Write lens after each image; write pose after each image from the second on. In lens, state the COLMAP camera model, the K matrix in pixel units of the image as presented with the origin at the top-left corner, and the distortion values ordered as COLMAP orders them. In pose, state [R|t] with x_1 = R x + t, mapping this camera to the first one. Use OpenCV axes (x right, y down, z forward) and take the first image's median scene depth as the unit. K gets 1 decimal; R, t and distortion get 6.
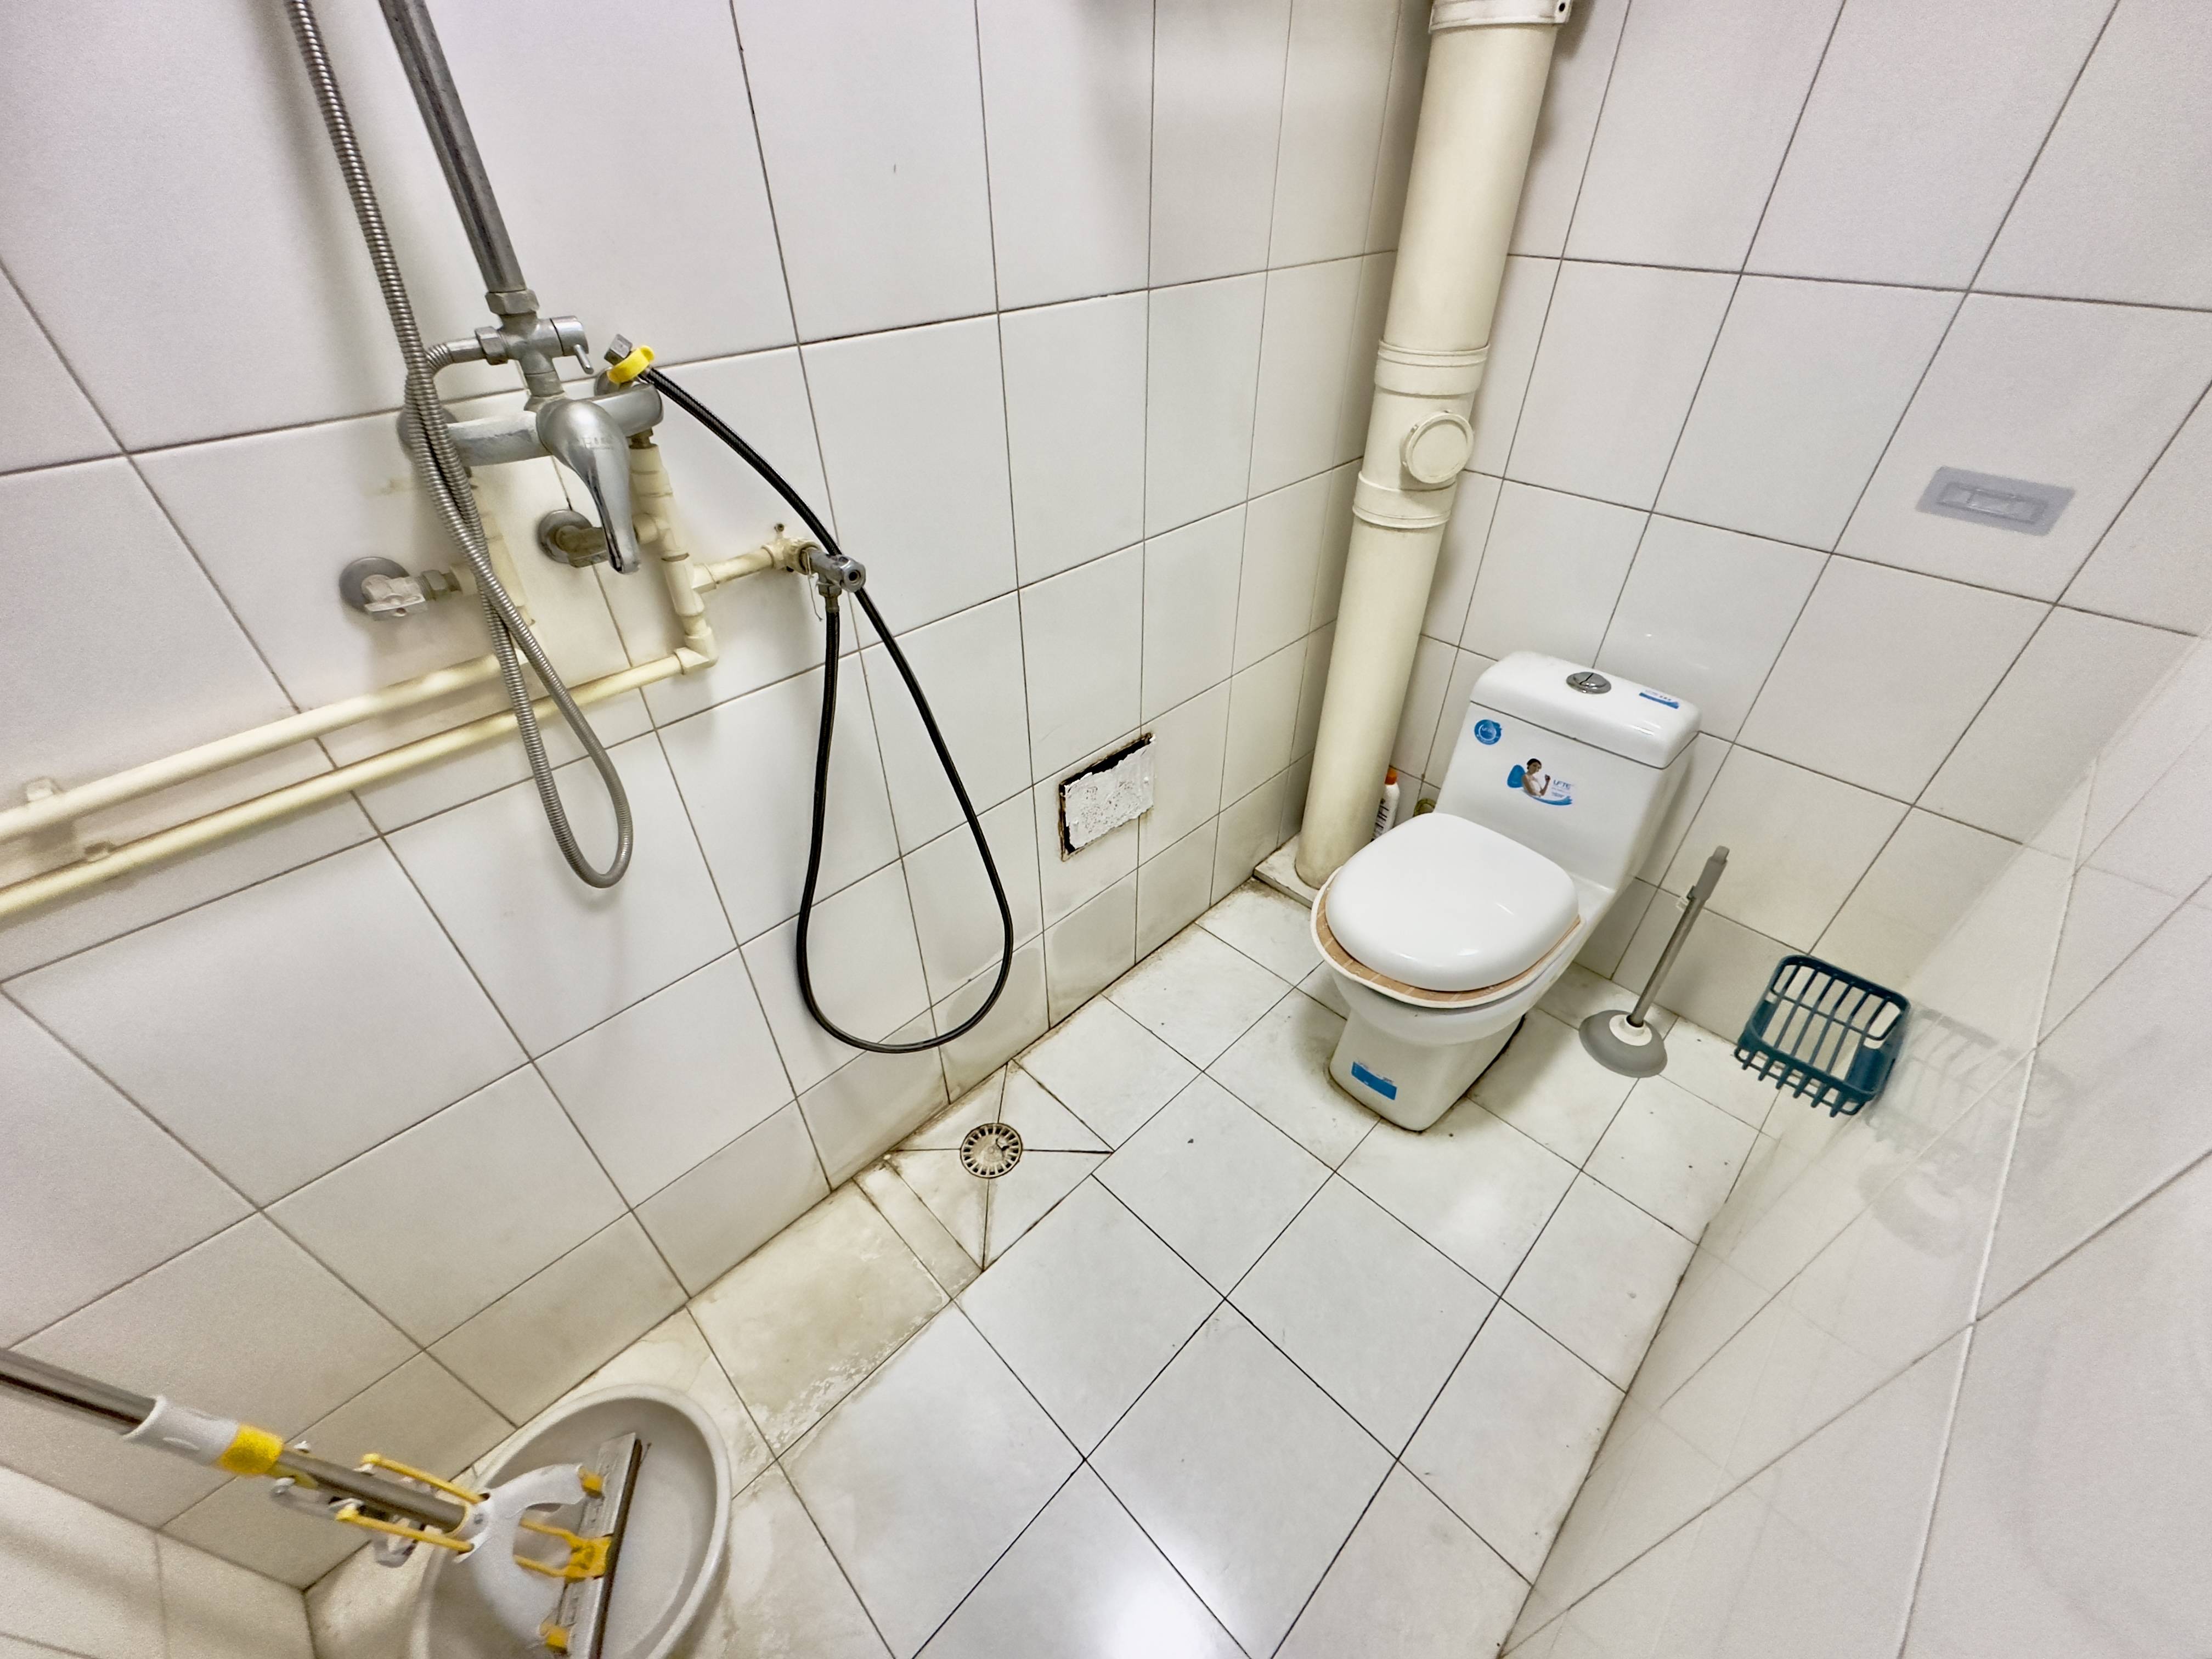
lens RADIAL K [[879.1, 0, 1106.2], [0, 879.1, 830.0], [0, 0, 1]] dist [-0.002622, 0.000728]
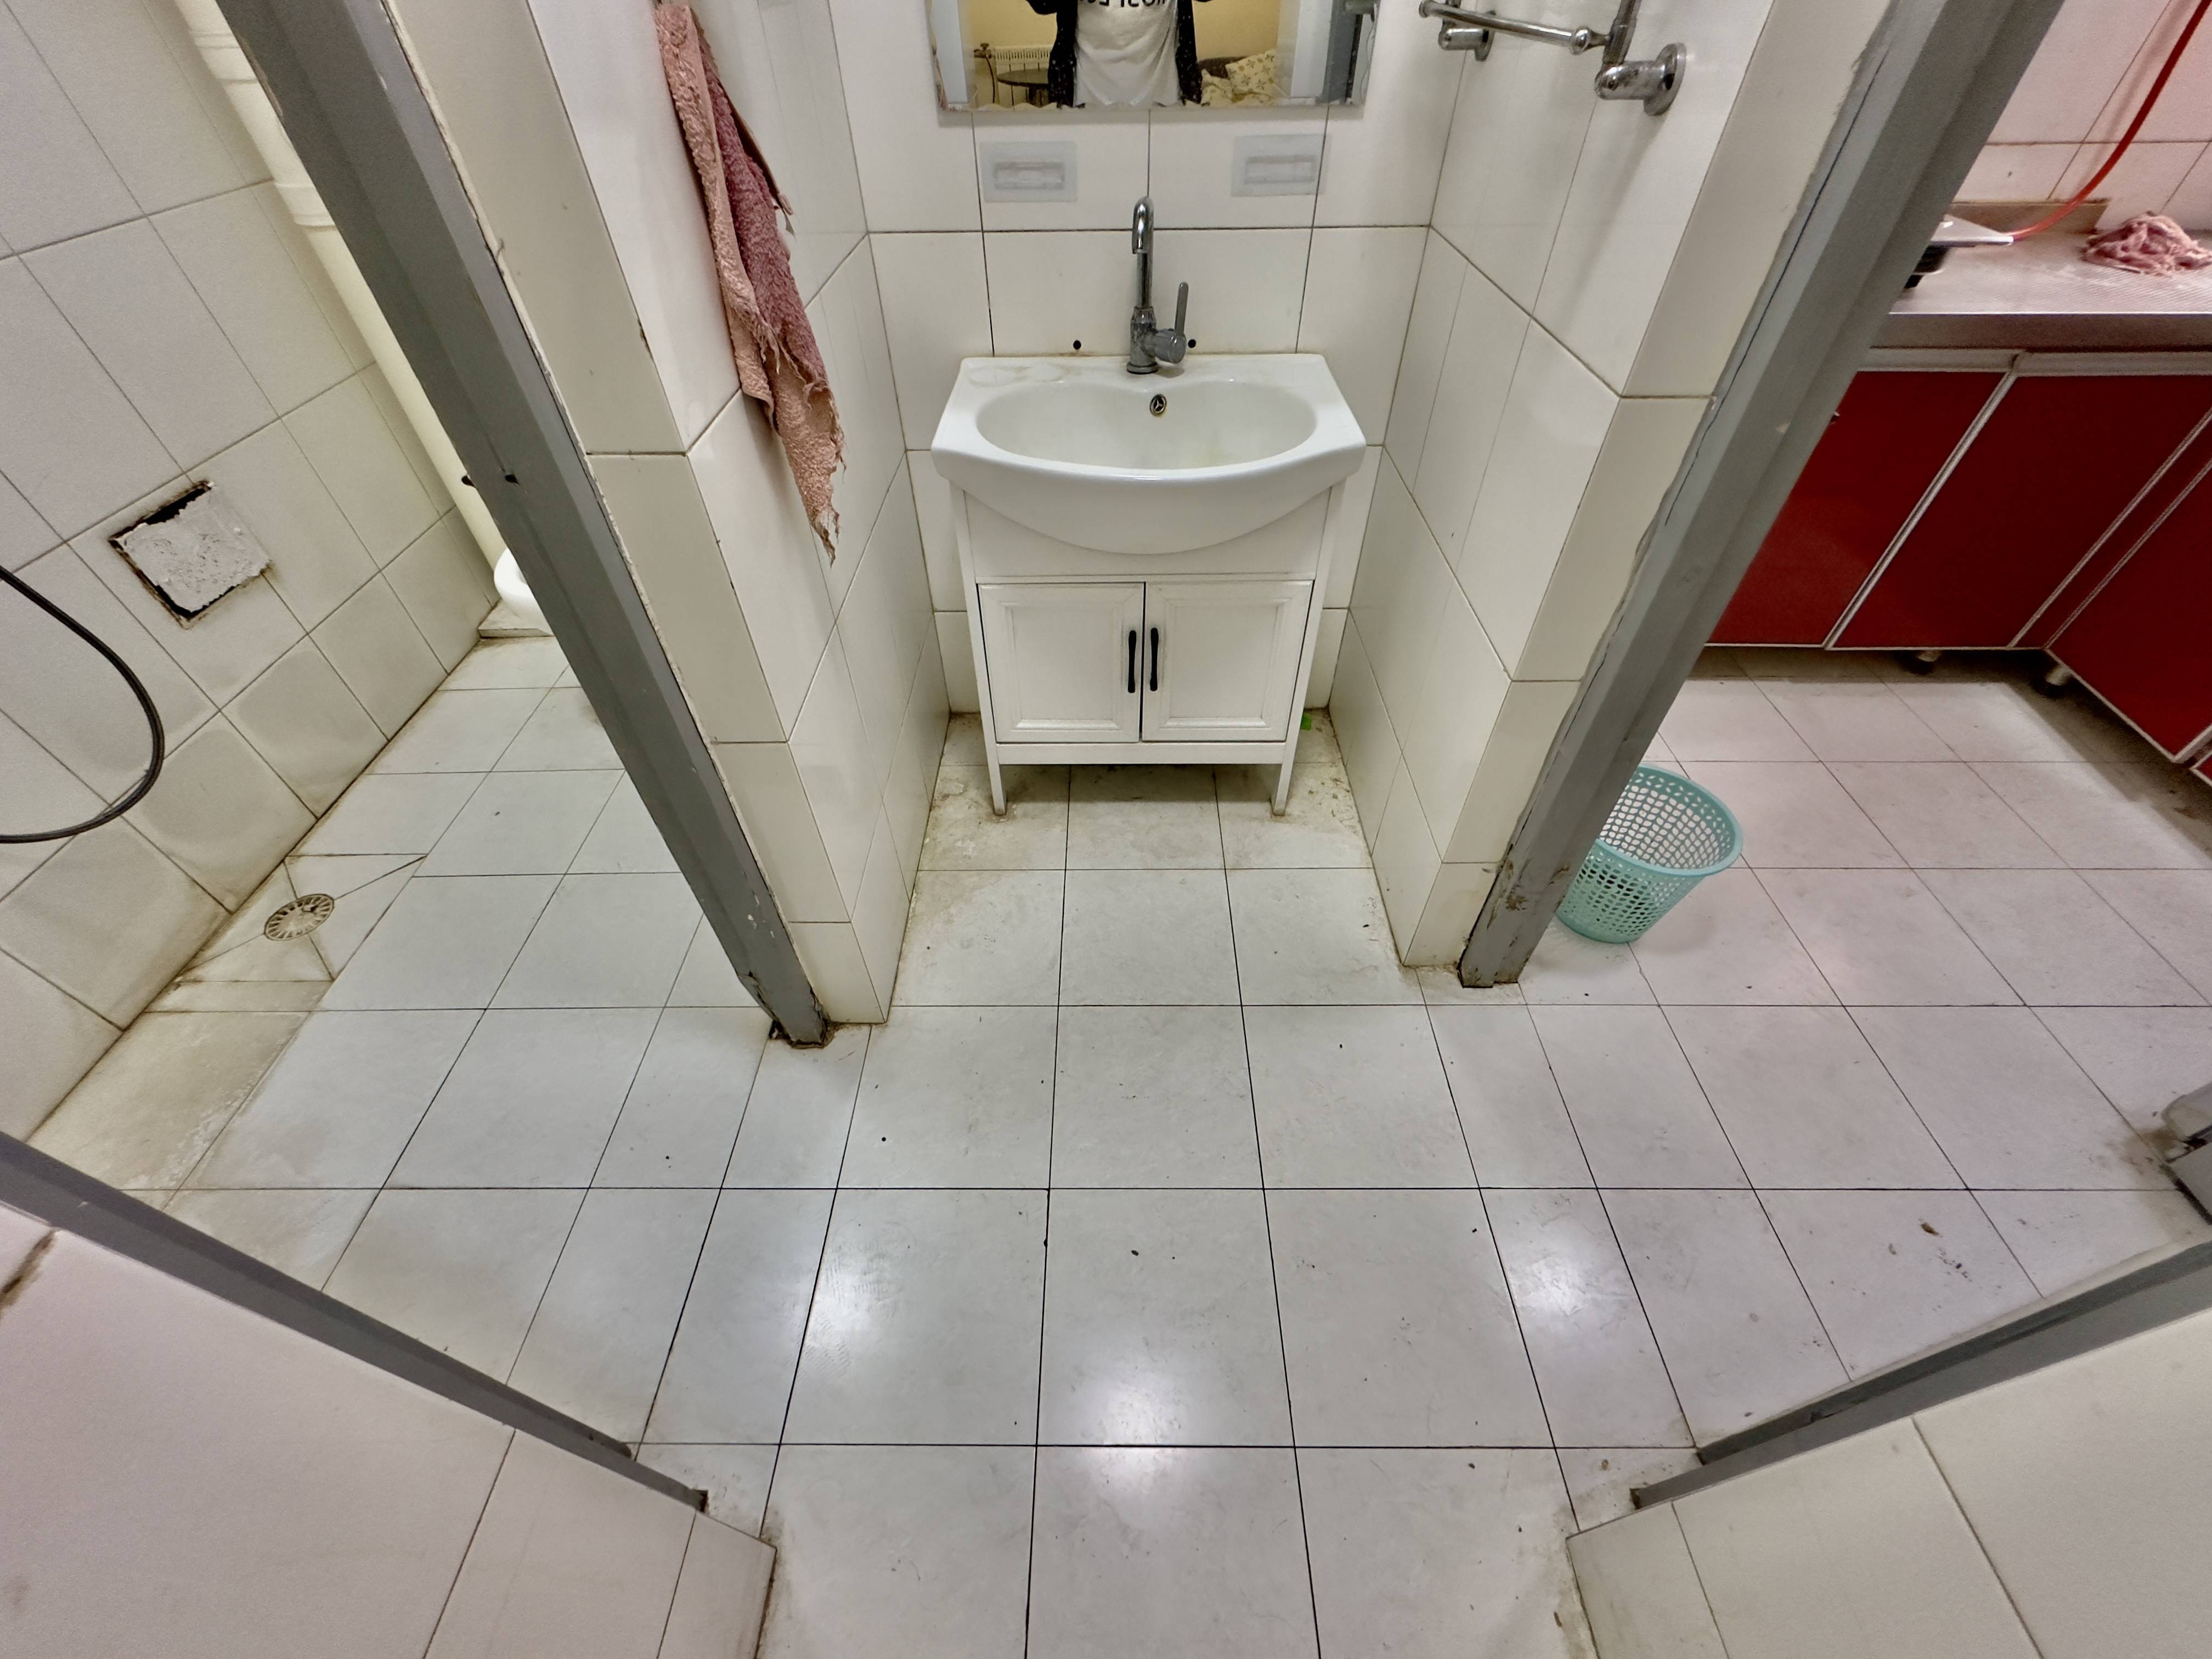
lens RADIAL K [[879.1, 0, 1109.4], [0, 879.1, 827.0], [0, 0, 1]] dist [-0.002622, 0.000728]
pose [[0.710750, -0.499161, 0.495653, 0.090211], [0.439770, 0.865241, 0.240749, 0.449546], [-0.549032, 0.046861, 0.834487, -0.402180]]
